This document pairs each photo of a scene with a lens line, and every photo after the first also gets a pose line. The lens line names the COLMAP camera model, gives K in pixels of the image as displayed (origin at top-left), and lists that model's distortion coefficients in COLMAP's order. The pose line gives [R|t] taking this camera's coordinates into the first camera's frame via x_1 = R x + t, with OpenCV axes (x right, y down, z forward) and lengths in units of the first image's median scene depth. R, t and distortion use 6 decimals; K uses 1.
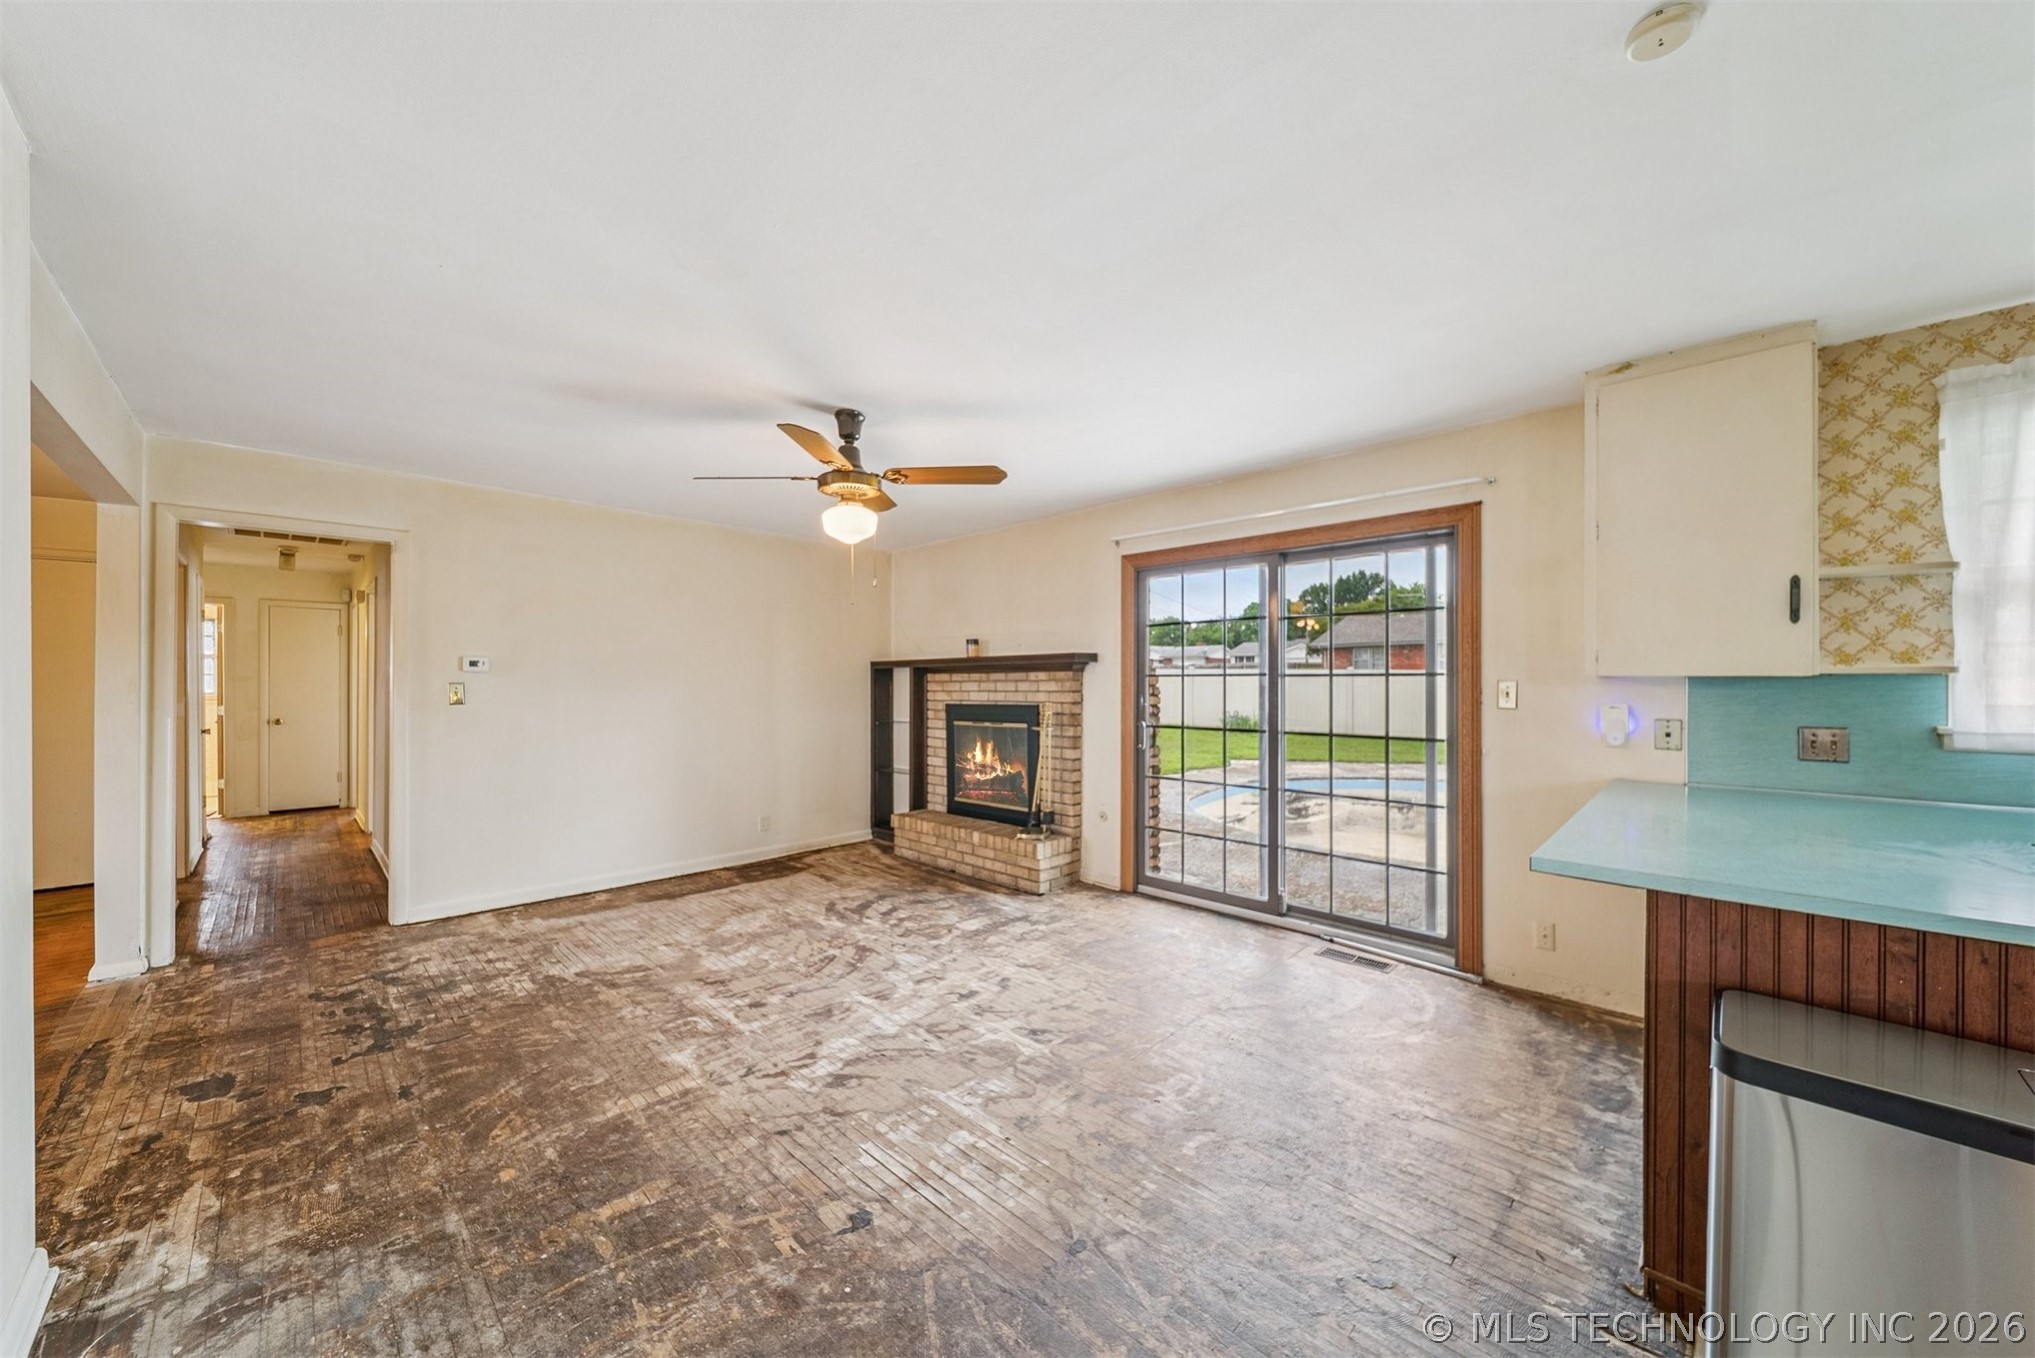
lens RADIAL K [[720.0, 0, 1023.3], [0, 720.0, 685.8], [0, 0, 1]] dist [-0.001796, -0.000526]
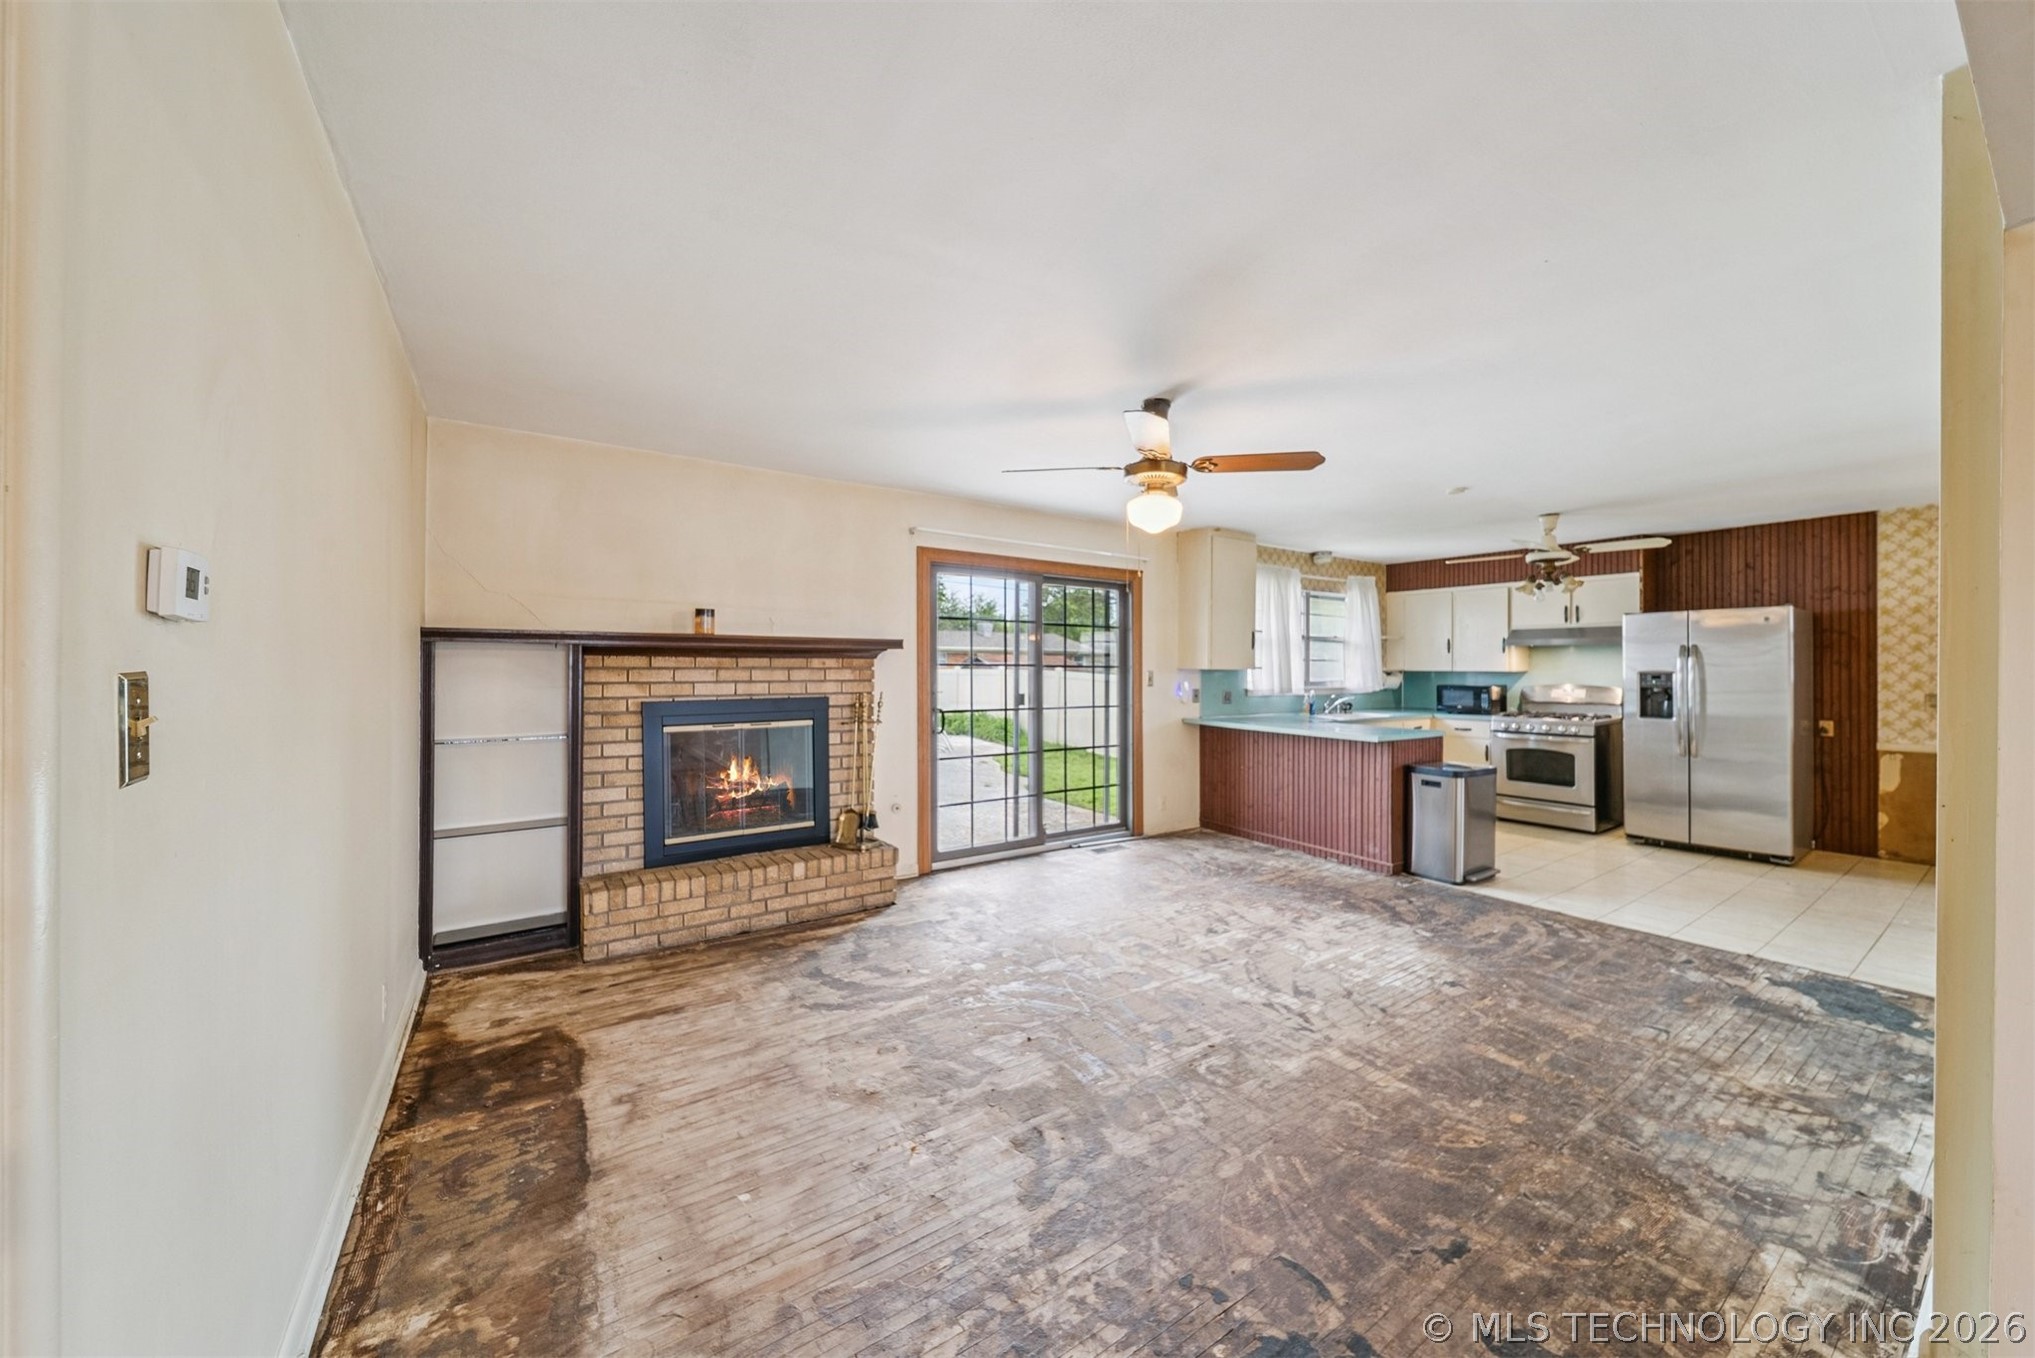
lens RADIAL K [[726.9, 0, 1021.3], [0, 726.9, 668.5], [0, 0, 1]] dist [-0.000159, -0.001412]
pose [[0.205770, 0.003874, 0.978593, -1.267301], [0.001337, 0.999990, -0.004240, -0.004984], [-0.978600, 0.002181, 0.205762, 0.974419]]
